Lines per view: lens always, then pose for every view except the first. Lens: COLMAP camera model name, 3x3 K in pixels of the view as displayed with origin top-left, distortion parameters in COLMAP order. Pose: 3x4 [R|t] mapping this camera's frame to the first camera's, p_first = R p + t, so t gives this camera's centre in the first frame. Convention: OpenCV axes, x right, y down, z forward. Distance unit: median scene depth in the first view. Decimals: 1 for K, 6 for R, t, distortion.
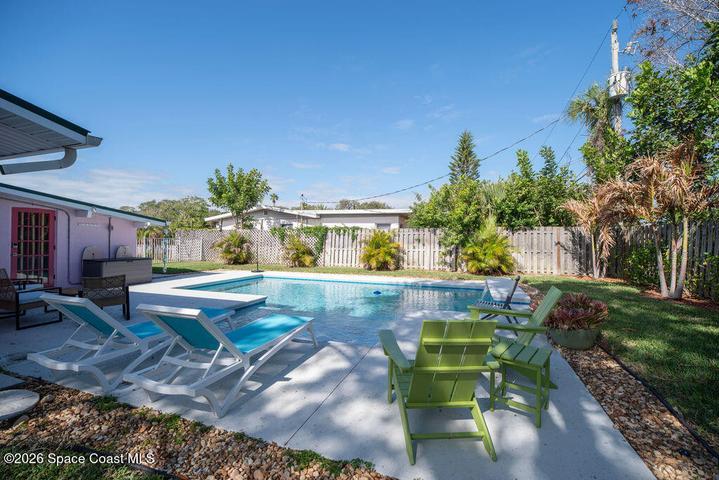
lens RADIAL K [[314.2, 0, 356.5], [0, 314.2, 239.6], [0, 0, 1]] dist [-0.008967, -0.002565]
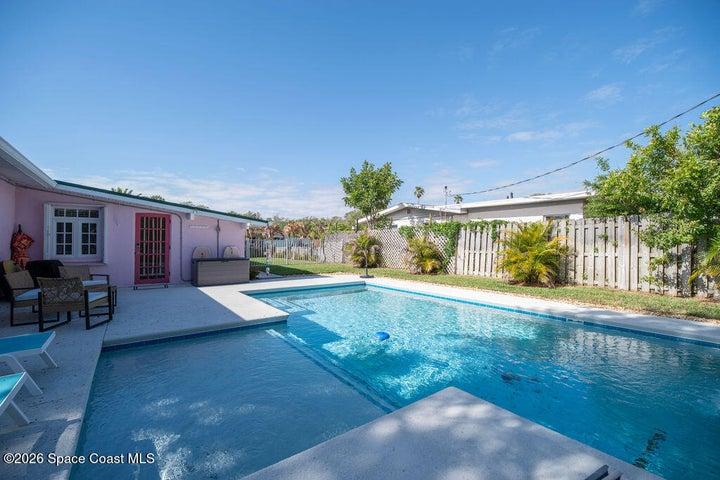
lens RADIAL K [[314.6, 0, 362.1], [0, 314.6, 238.0], [0, 0, 1]] dist [-0.008967, -0.002565]
pose [[0.834926, -0.016731, -0.550108, 0.141000], [0.007008, 0.999780, -0.019772, 0.011259], [0.550318, 0.012653, 0.834859, 0.270068]]
